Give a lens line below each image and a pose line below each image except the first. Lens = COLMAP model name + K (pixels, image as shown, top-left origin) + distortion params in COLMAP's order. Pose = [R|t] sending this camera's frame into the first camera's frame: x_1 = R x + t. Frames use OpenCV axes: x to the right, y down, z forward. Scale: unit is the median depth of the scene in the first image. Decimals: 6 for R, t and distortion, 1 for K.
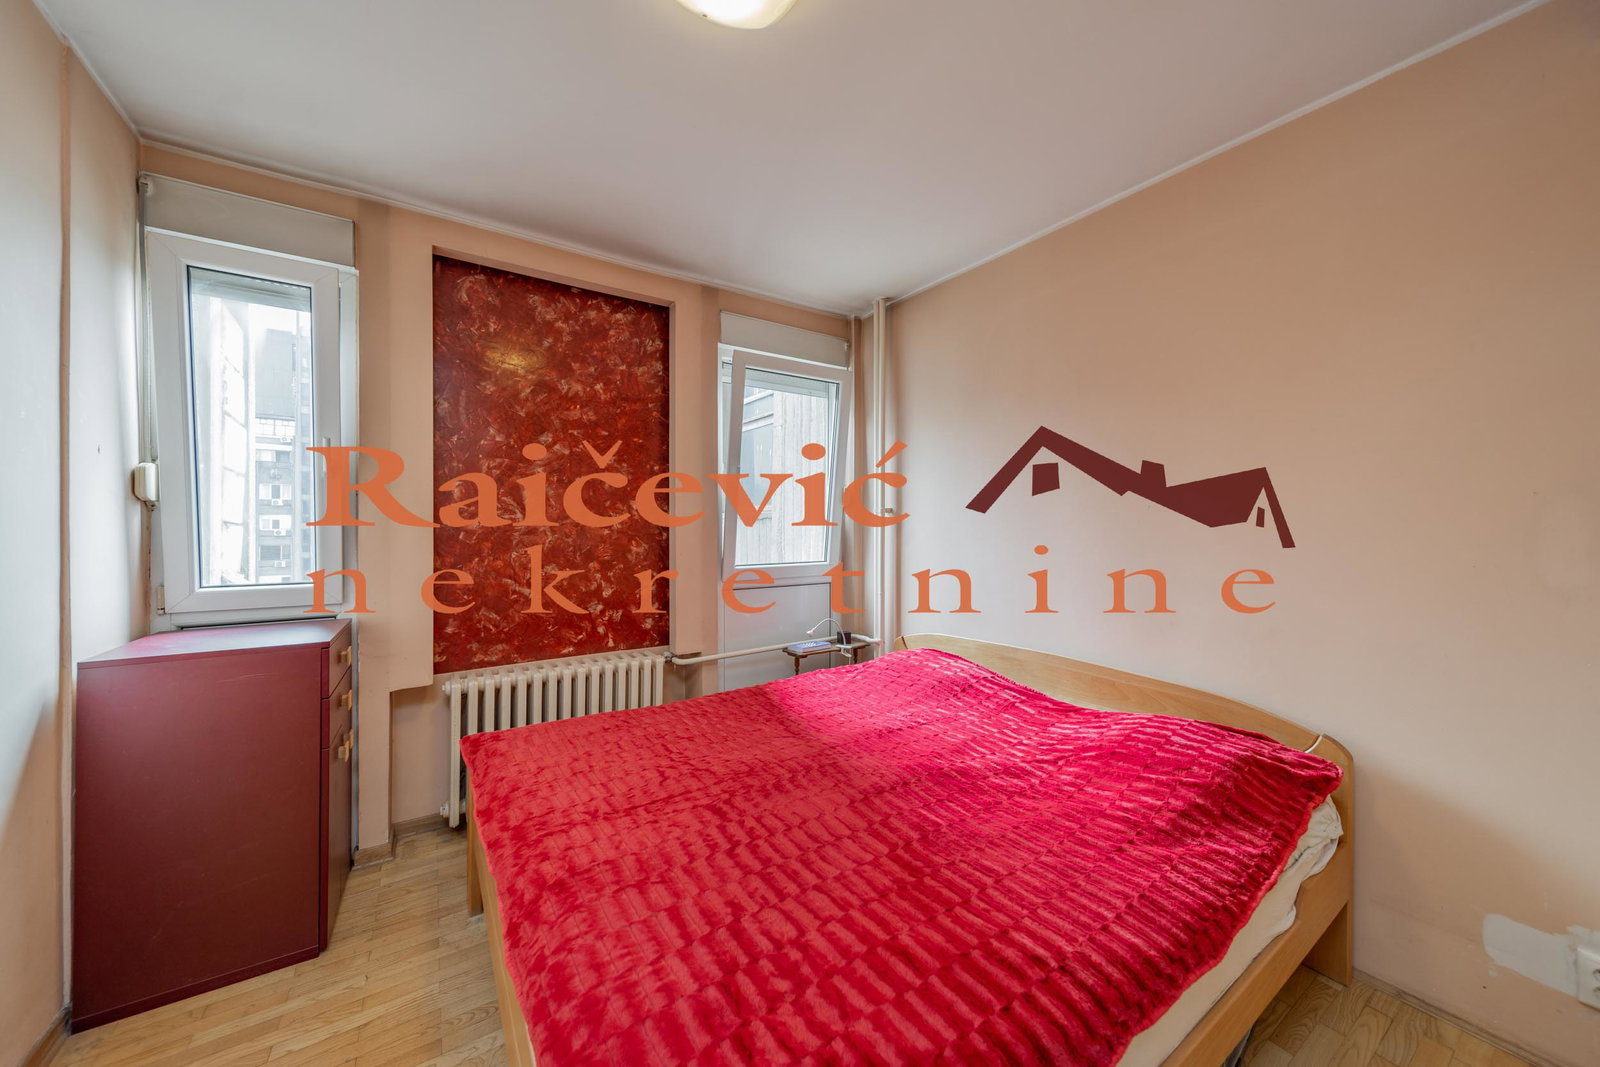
lens RADIAL K [[567.9, 0, 784.2], [0, 567.9, 531.5], [0, 0, 1]] dist [0.000673, -0.000120]
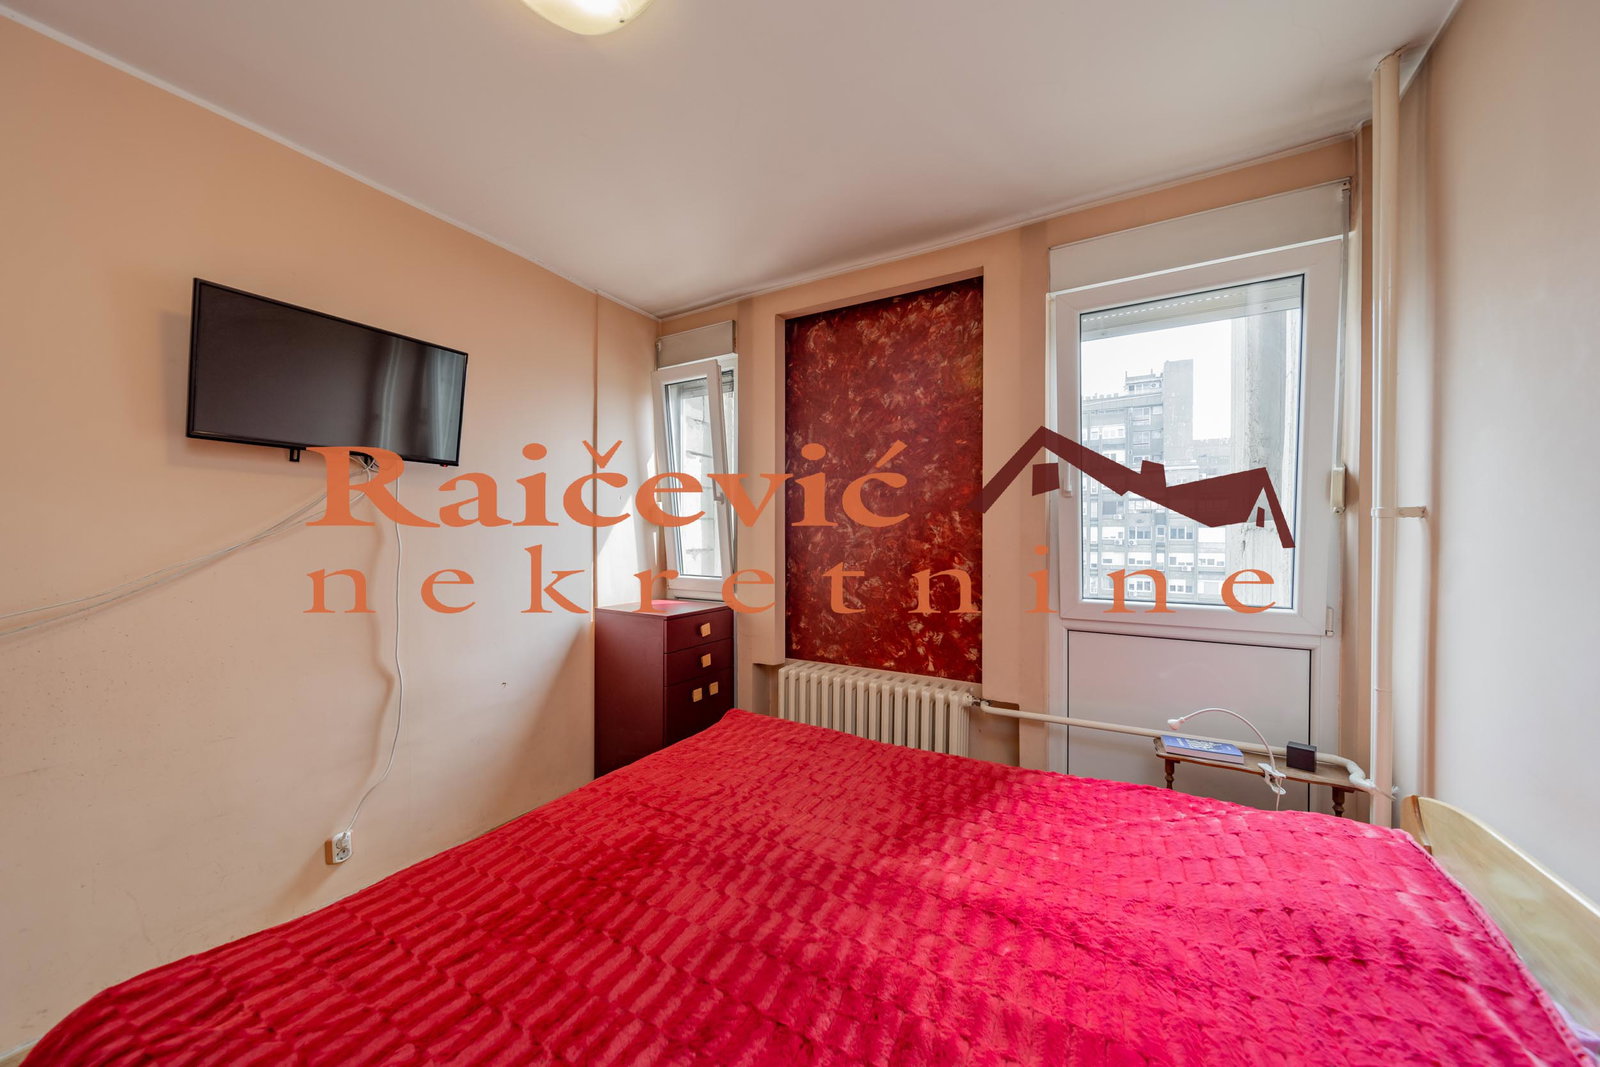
lens RADIAL K [[563.3, 0, 802.4], [0, 563.3, 540.1], [0, 0, 1]] dist [-0.000035, -0.000693]
pose [[0.440075, 0.010617, -0.897898, 0.435356], [-0.012675, 0.999904, 0.005610, -0.012050], [0.897872, 0.008912, 0.440167, 0.423190]]
